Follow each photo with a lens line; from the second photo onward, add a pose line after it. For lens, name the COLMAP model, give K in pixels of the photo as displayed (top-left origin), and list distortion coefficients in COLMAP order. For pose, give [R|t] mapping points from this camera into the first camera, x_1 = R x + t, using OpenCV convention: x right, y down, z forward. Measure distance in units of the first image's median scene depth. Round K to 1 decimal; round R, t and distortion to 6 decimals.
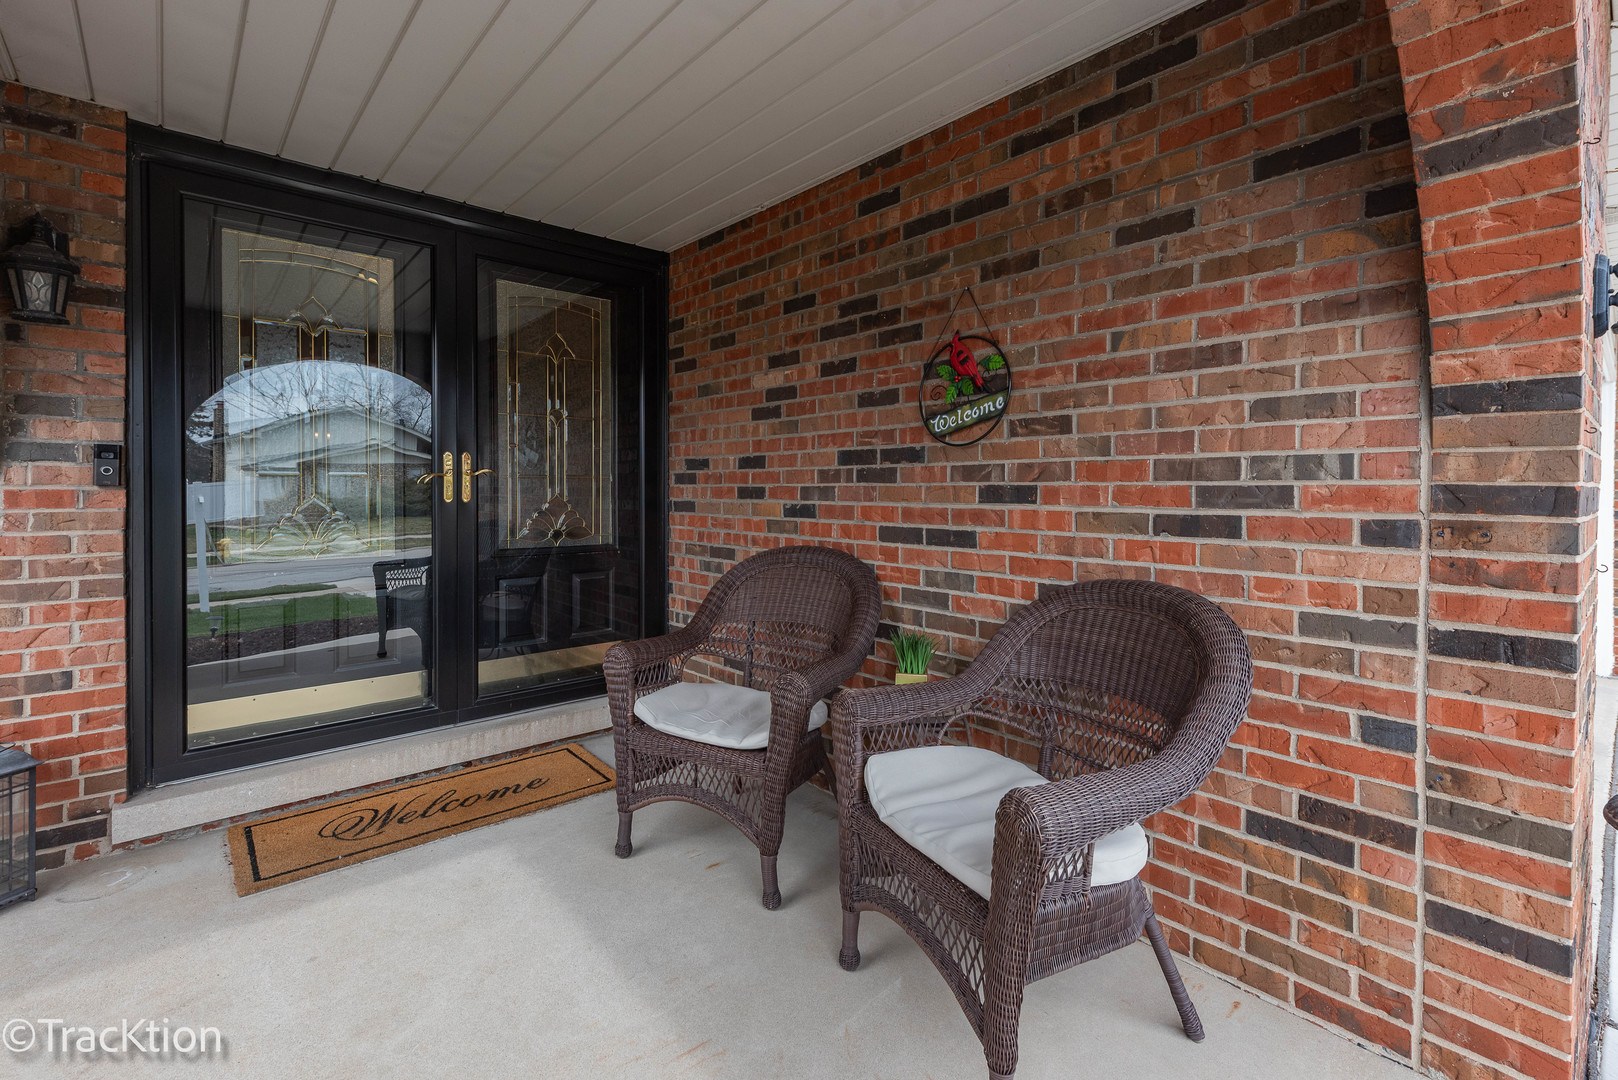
lens RADIAL K [[720.0, 0, 829.3], [0, 720.0, 499.3], [0, 0, 1]] dist [0.013091, -0.003877]
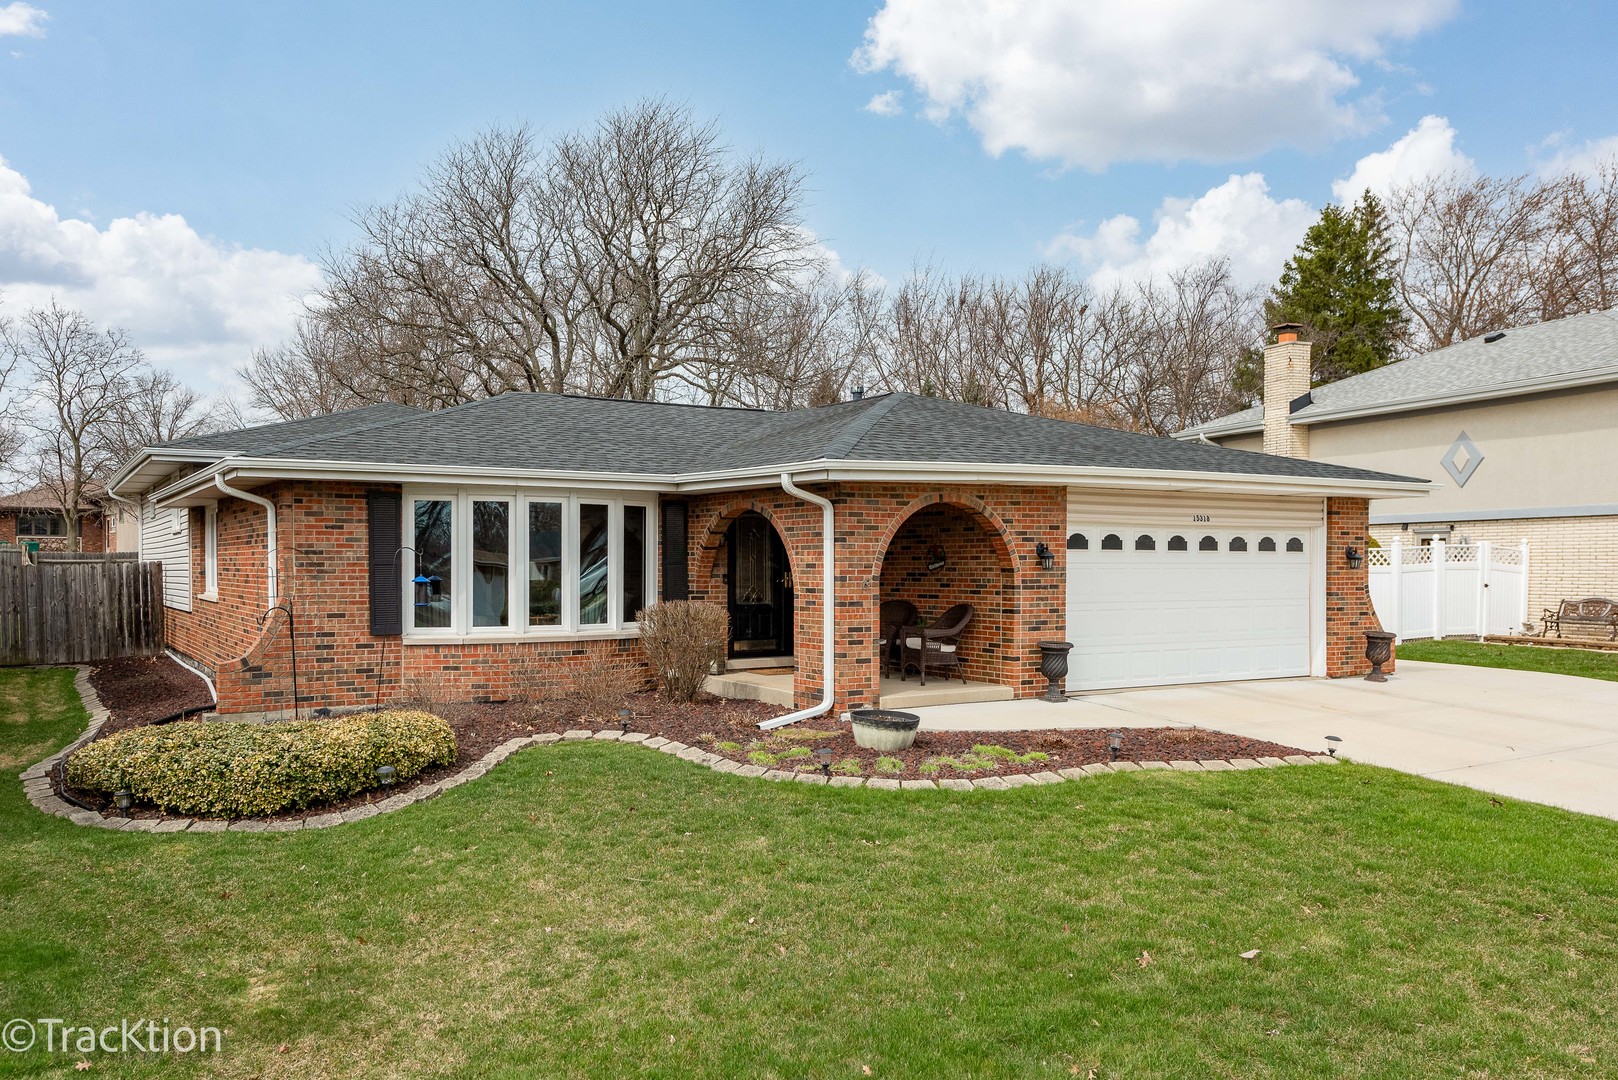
lens RADIAL K [[1082.9, 0, 811.0], [0, 1082.9, 551.7], [0, 0, 1]] dist [0.024250, 0.000026]
pose [[0.991209, -0.006858, -0.132130, 0.310408], [0.003534, 0.999672, -0.025375, -0.045623], [0.132261, 0.024685, 0.990908, -5.278339]]
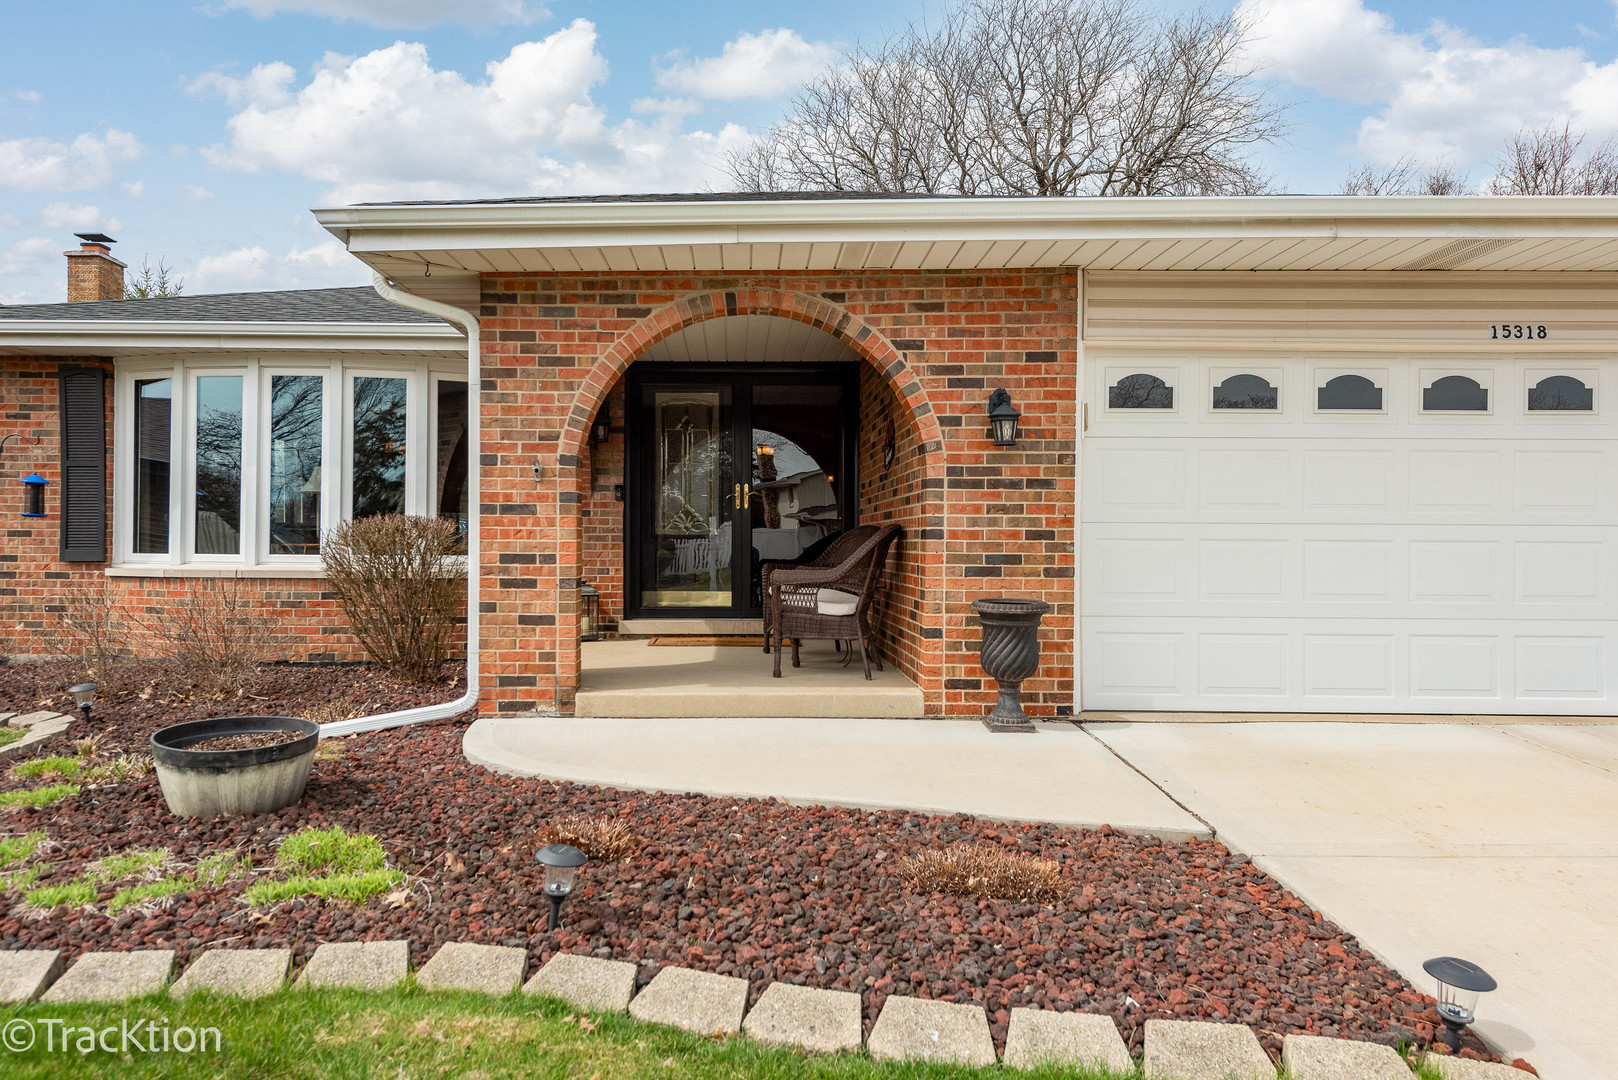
lens RADIAL K [[1104.1, 0, 803.5], [0, 1104.1, 533.9], [0, 0, 1]] dist [0.013633, -0.000282]
pose [[0.795549, -0.007065, -0.605848, 2.056651], [-0.005356, 0.999811, -0.018693, 0.182428], [0.605866, 0.018117, 0.795361, -1.861589]]
